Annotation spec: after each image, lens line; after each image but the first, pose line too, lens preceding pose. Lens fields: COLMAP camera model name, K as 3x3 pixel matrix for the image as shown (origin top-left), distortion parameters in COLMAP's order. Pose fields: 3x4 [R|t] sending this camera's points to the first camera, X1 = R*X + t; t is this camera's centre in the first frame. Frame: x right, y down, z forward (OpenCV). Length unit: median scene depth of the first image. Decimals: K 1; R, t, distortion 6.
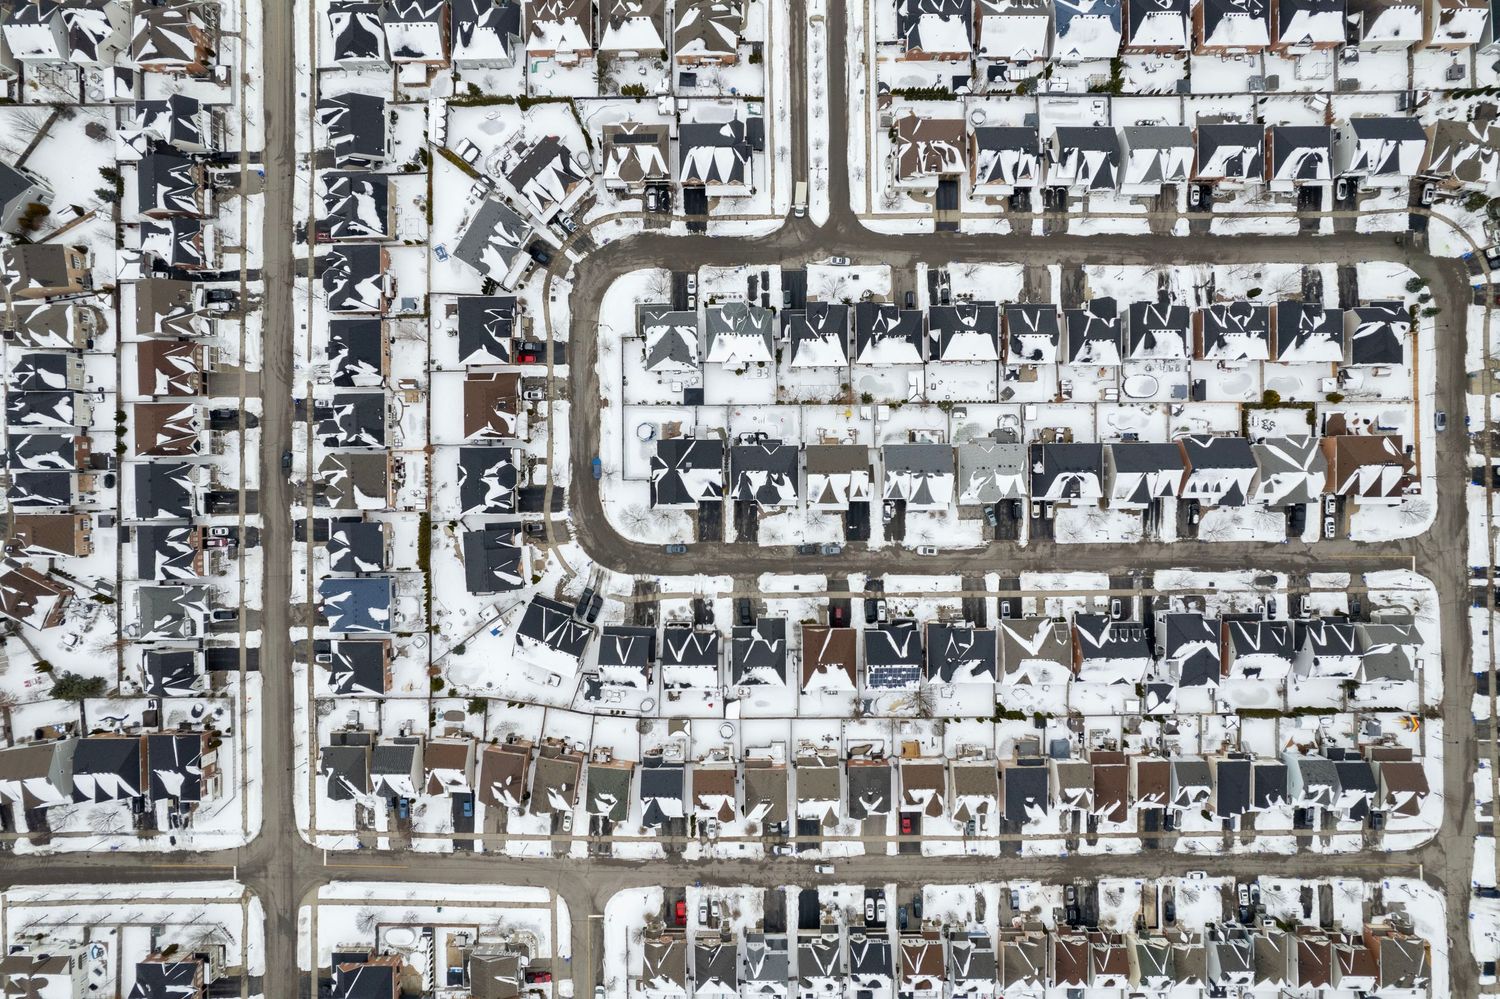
lens RADIAL K [[954.0, 0, 748.3], [0, 954.0, 503.7], [0, 0, 1]] dist [-0.066341, 0.051389]
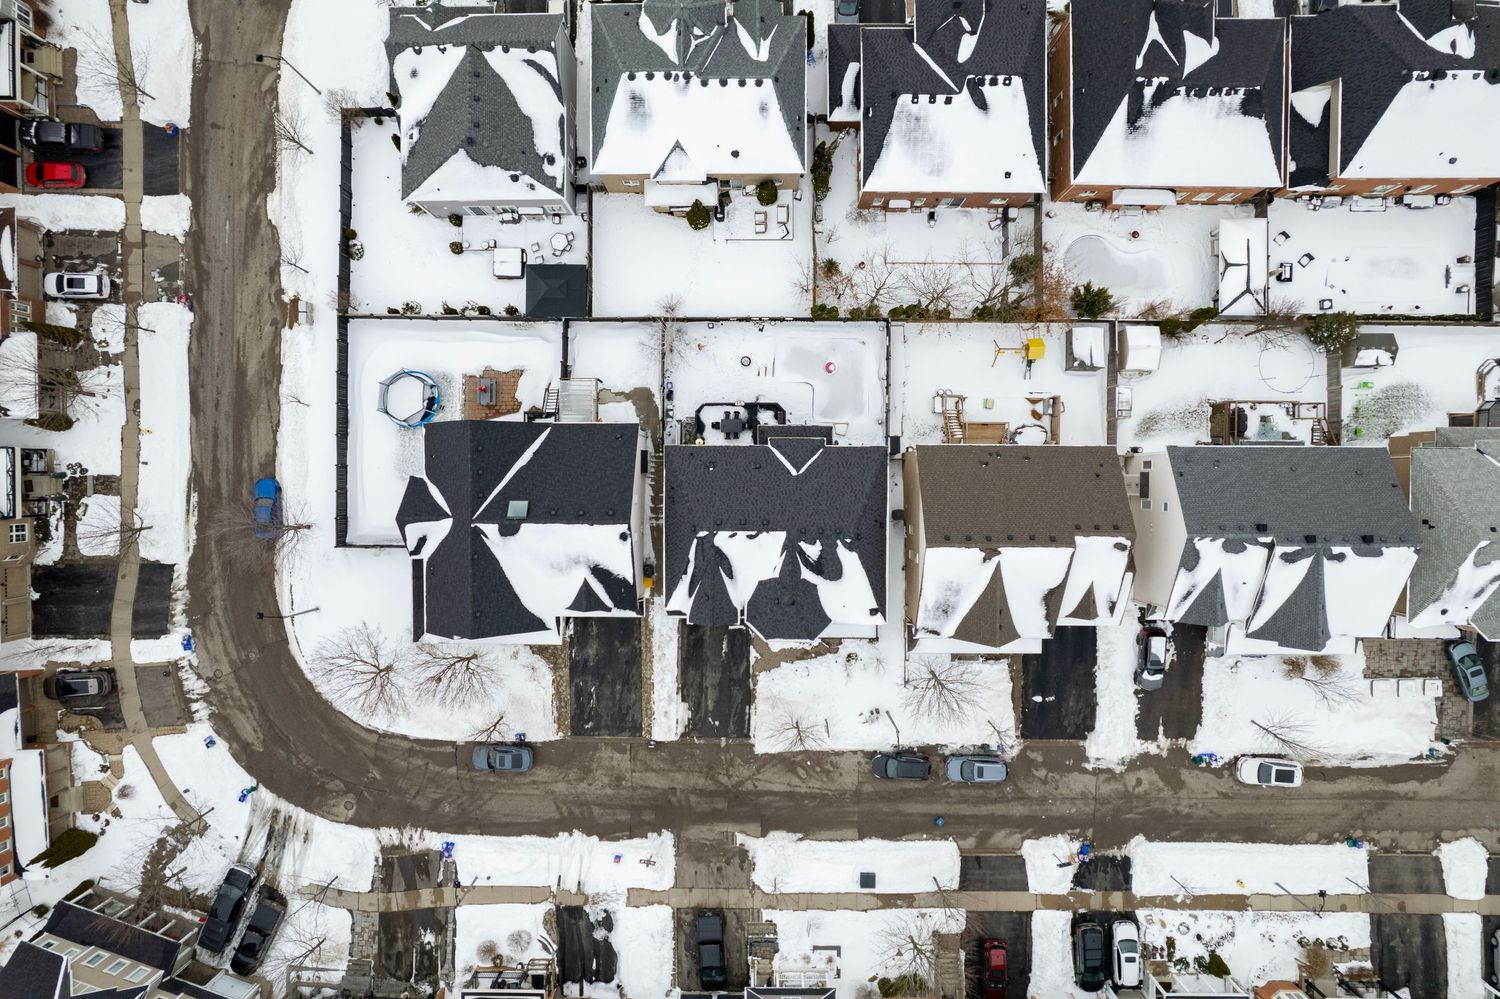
lens RADIAL K [[954.0, 0, 744.5], [0, 954.0, 498.8], [0, 0, 1]] dist [-0.066341, 0.051389]
pose [[0.999949, 0.010039, 0.001365, 0.006516], [-0.010043, 0.999946, 0.002845, -0.043506], [-0.001336, -0.002859, 0.999995, 0.679241]]
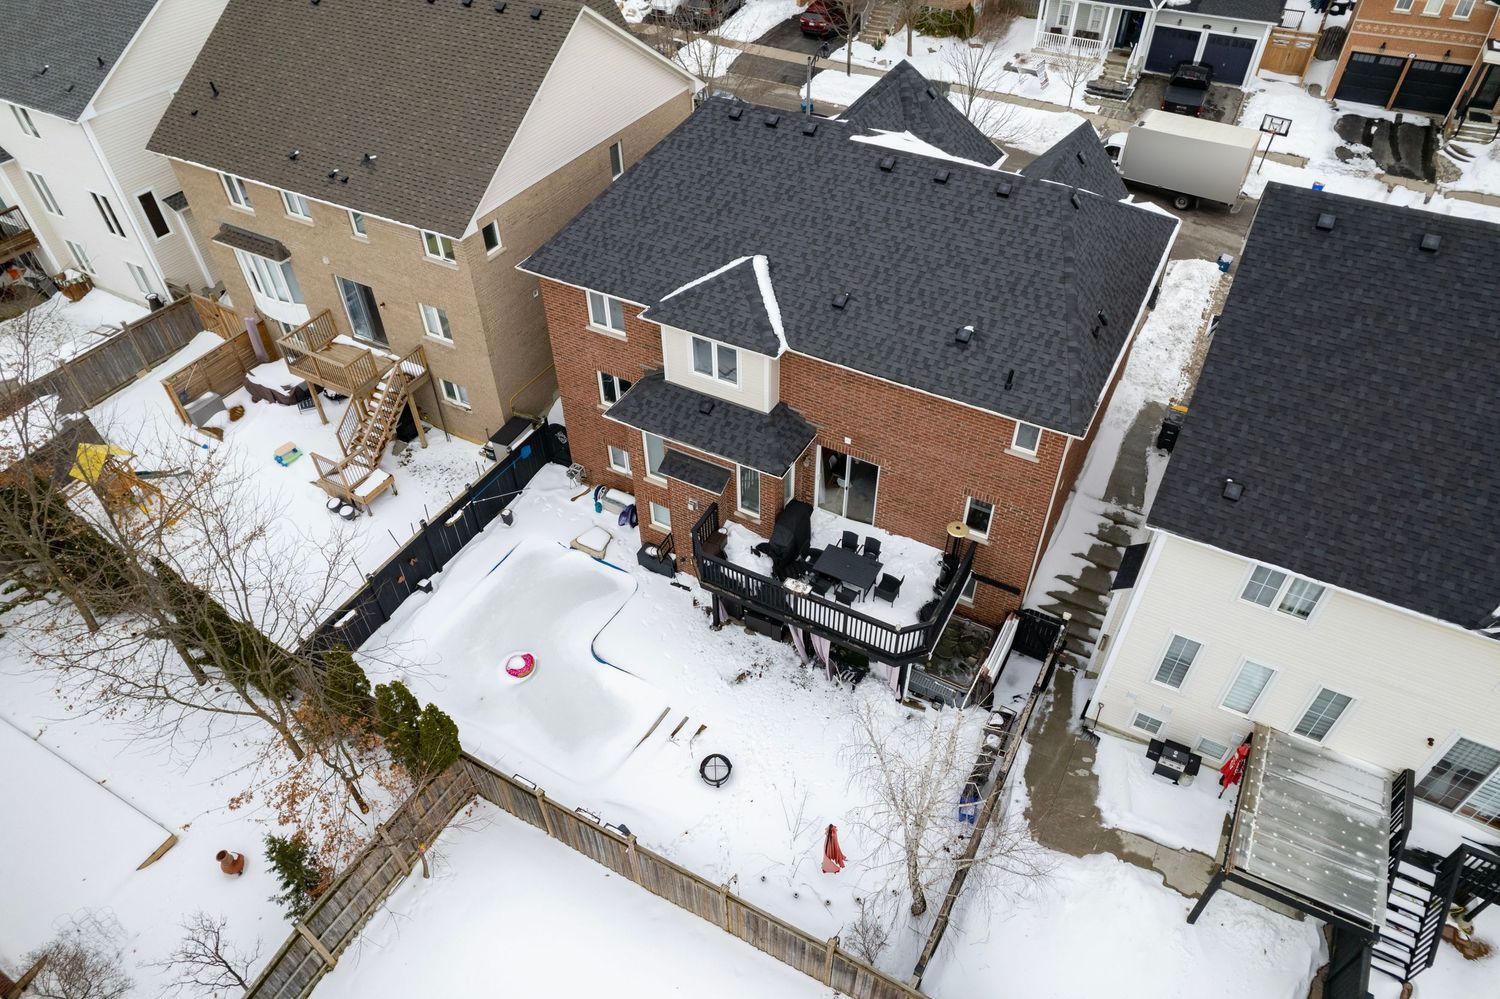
lens RADIAL K [[954.0, 0, 749.4], [0, 954.0, 512.2], [0, 0, 1]] dist [-0.066341, 0.051389]
pose [[-0.872464, -0.324753, 0.365161, -0.025720], [0.487790, -0.623783, 0.610701, -0.135443], [0.029454, 0.710936, 0.702640, 0.915680]]
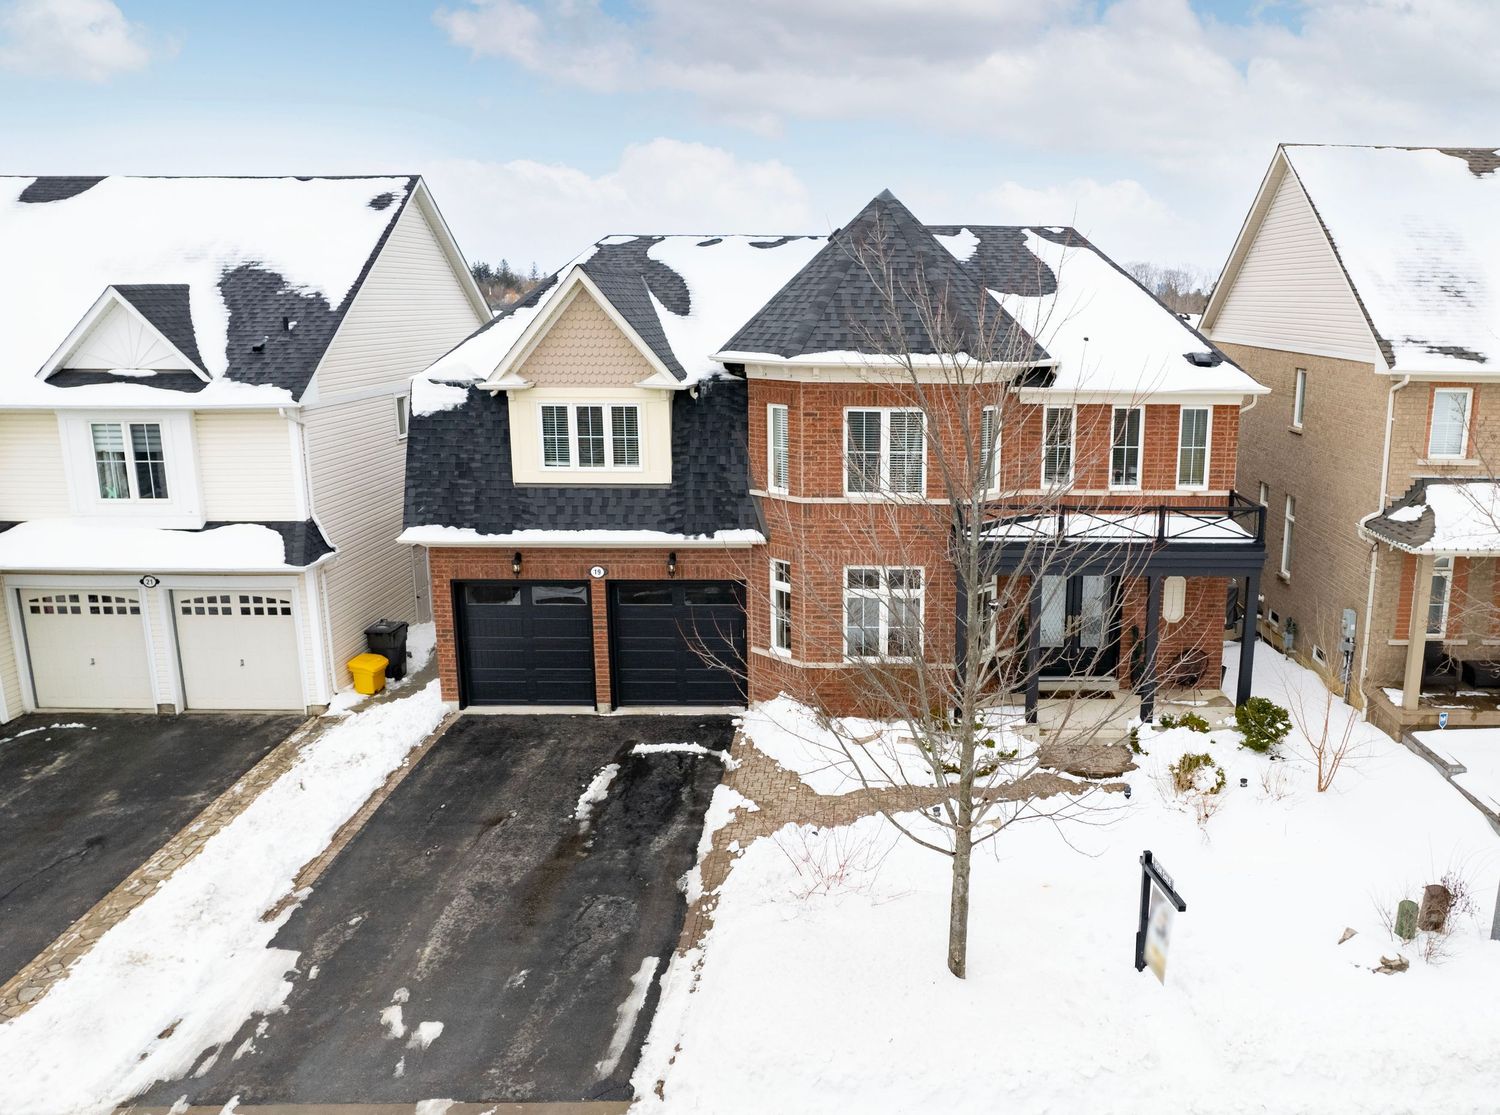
lens RADIAL K [[1193.9, 0, 909.1], [0, 1193.9, 556.1], [0, 0, 1]] dist [-0.063772, 0.025602]
pose [[0.999822, 0.012788, 0.013867, 0.021952], [0.011047, 0.198965, -0.979944, 0.089431], [-0.015291, 0.979923, 0.198788, 0.970170]]
